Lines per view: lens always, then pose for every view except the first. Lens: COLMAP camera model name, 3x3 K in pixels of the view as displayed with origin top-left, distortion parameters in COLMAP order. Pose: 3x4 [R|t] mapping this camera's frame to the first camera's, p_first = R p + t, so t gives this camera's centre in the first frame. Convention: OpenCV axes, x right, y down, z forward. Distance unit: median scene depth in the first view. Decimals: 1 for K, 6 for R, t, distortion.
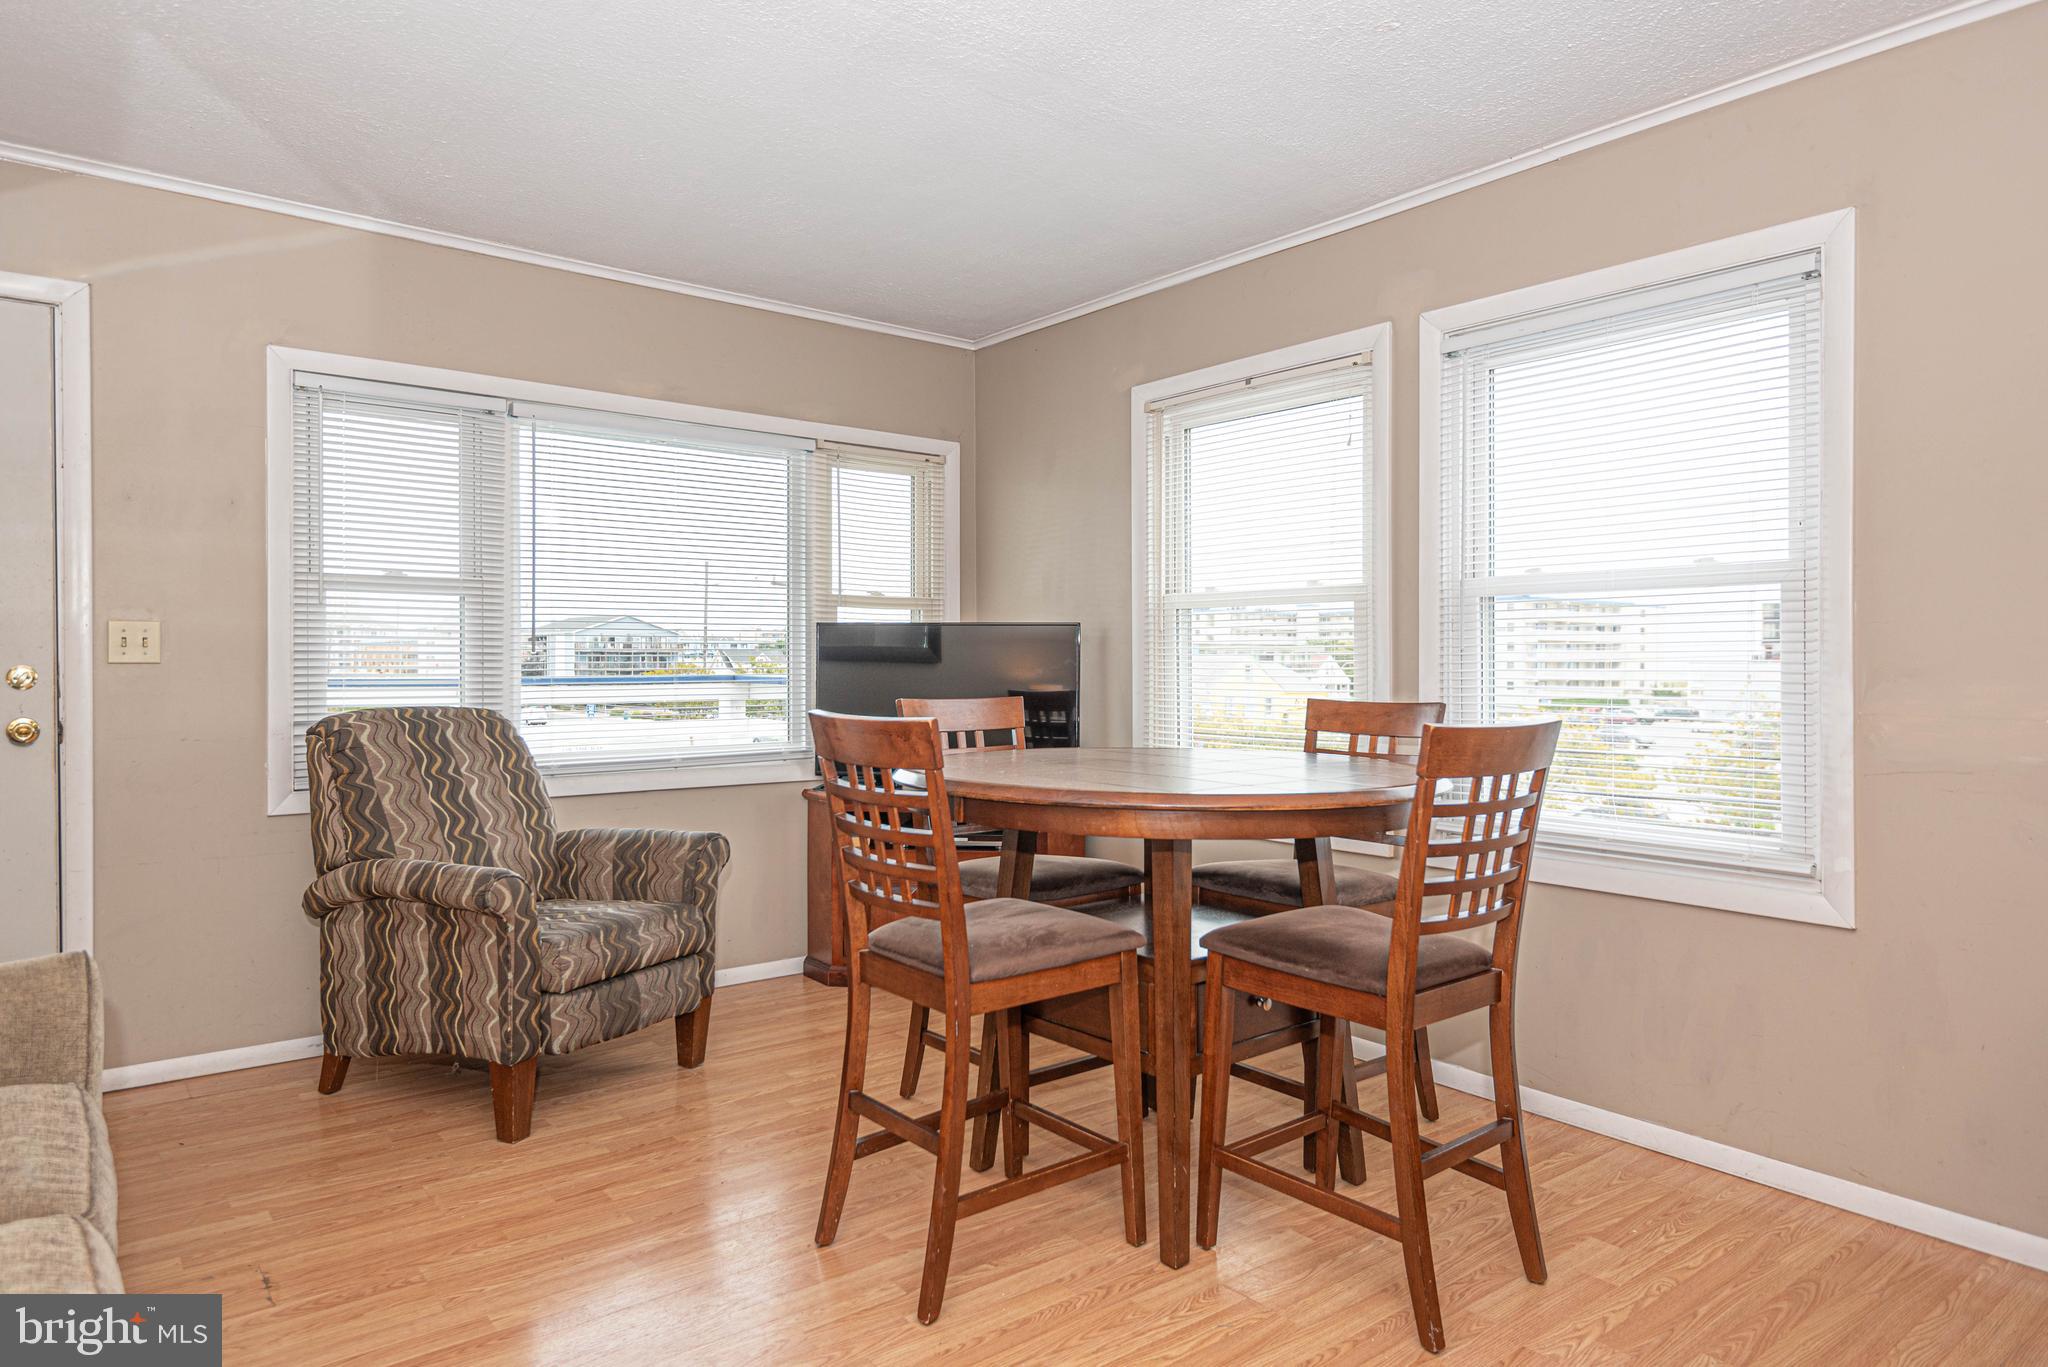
lens RADIAL K [[1272.8, 0, 1020.3], [0, 1272.8, 627.4], [0, 0, 1]] dist [-0.006987, -0.003322]
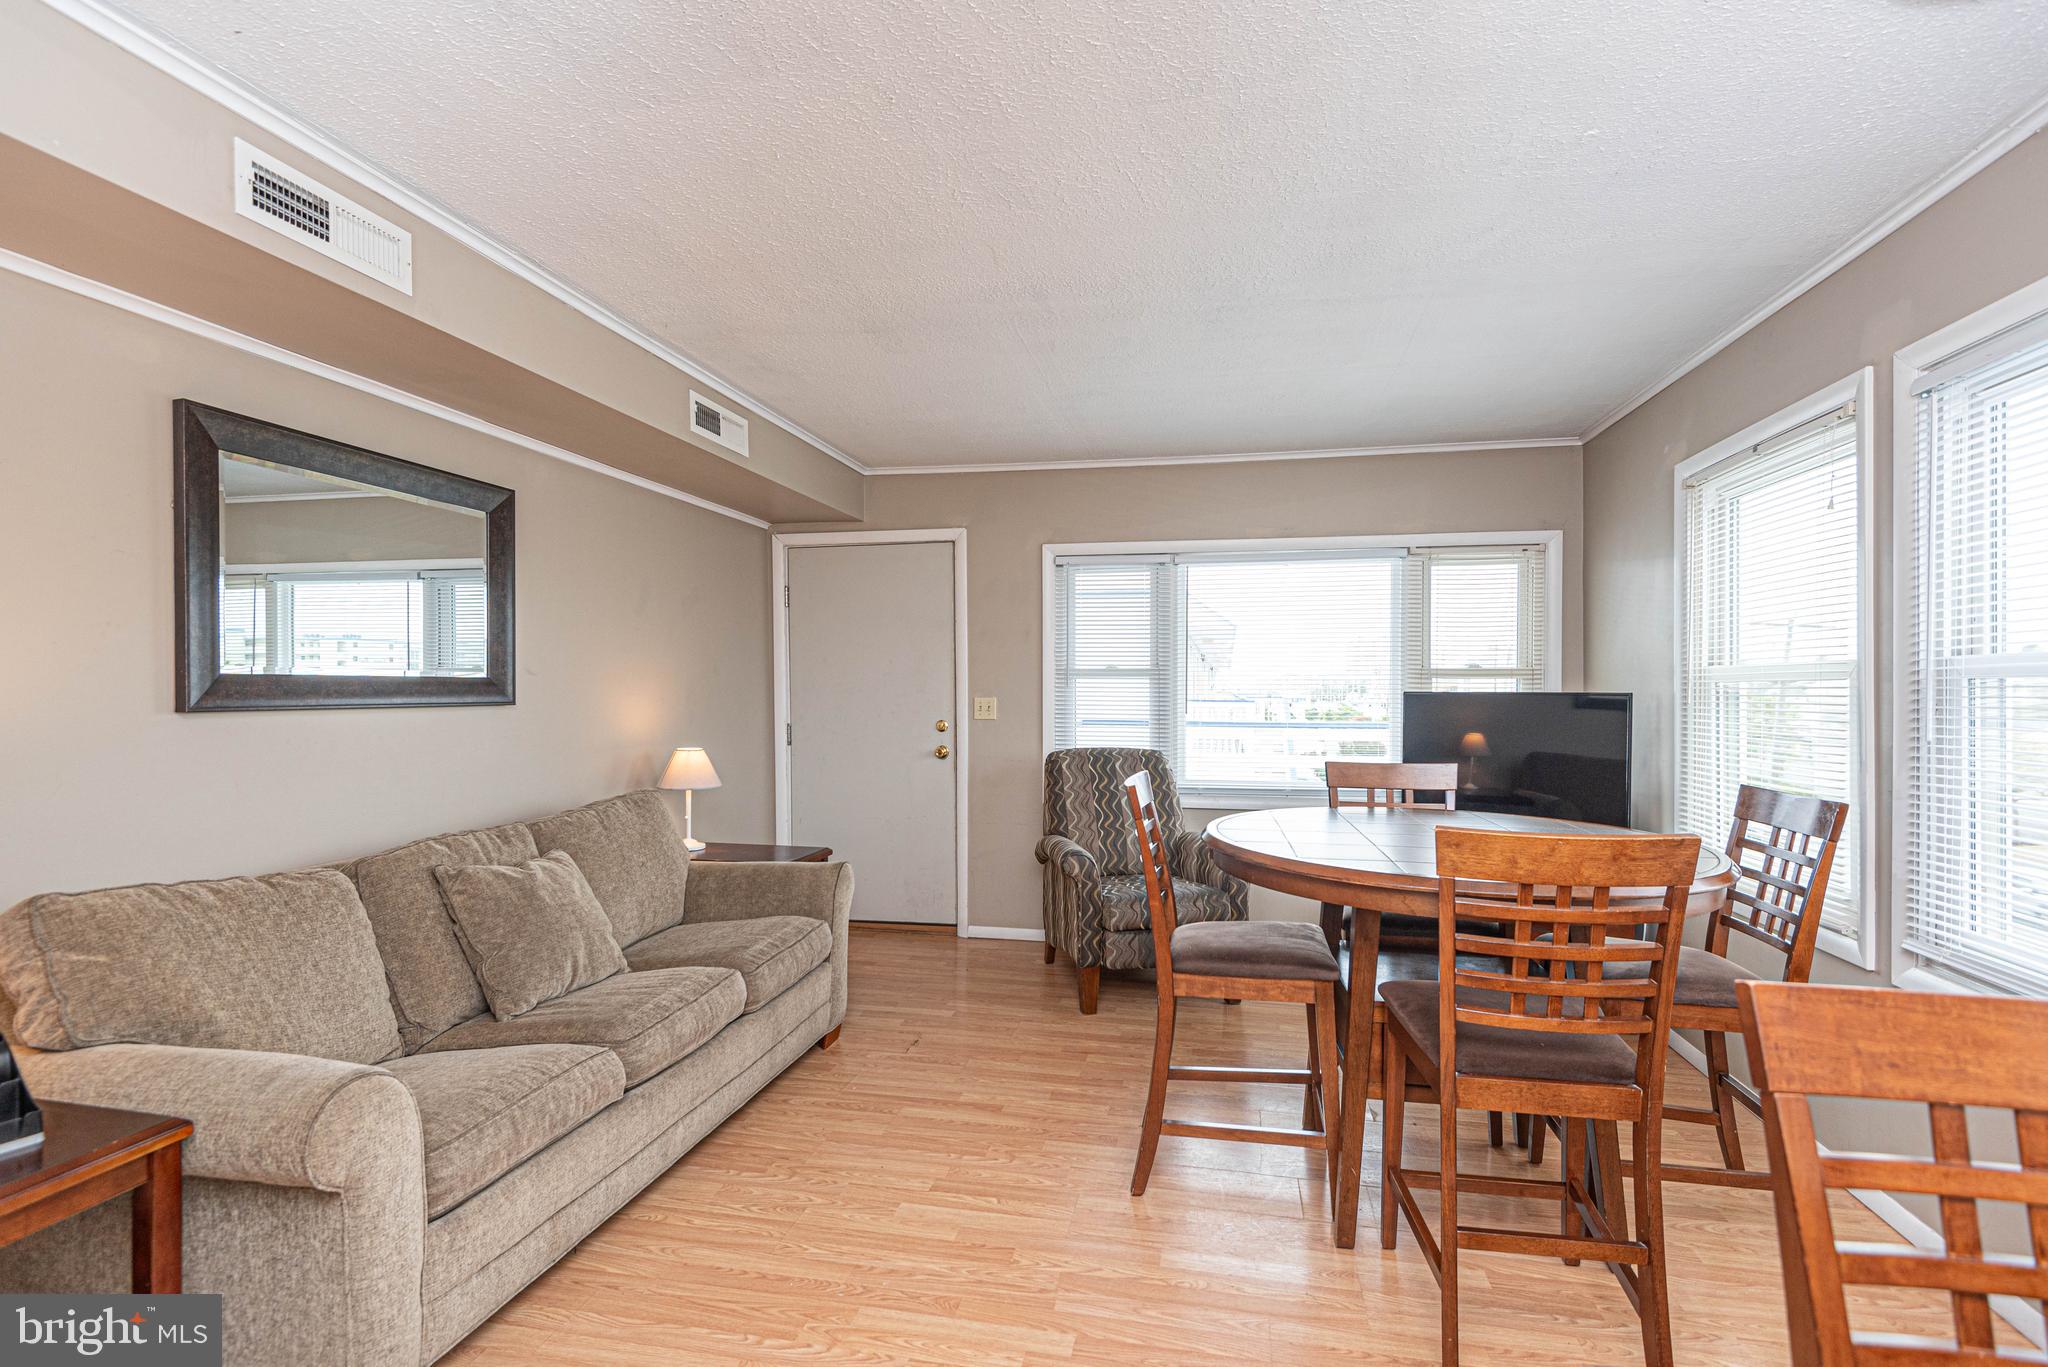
lens RADIAL K [[942.1, 0, 1004.4], [0, 942.1, 654.3], [0, 0, 1]] dist [0.026960, -0.023575]
pose [[0.618317, -0.029664, -0.785369, 0.443106], [0.021766, 0.999550, -0.020618, -0.039515], [0.785627, -0.004345, 0.618685, 0.120594]]
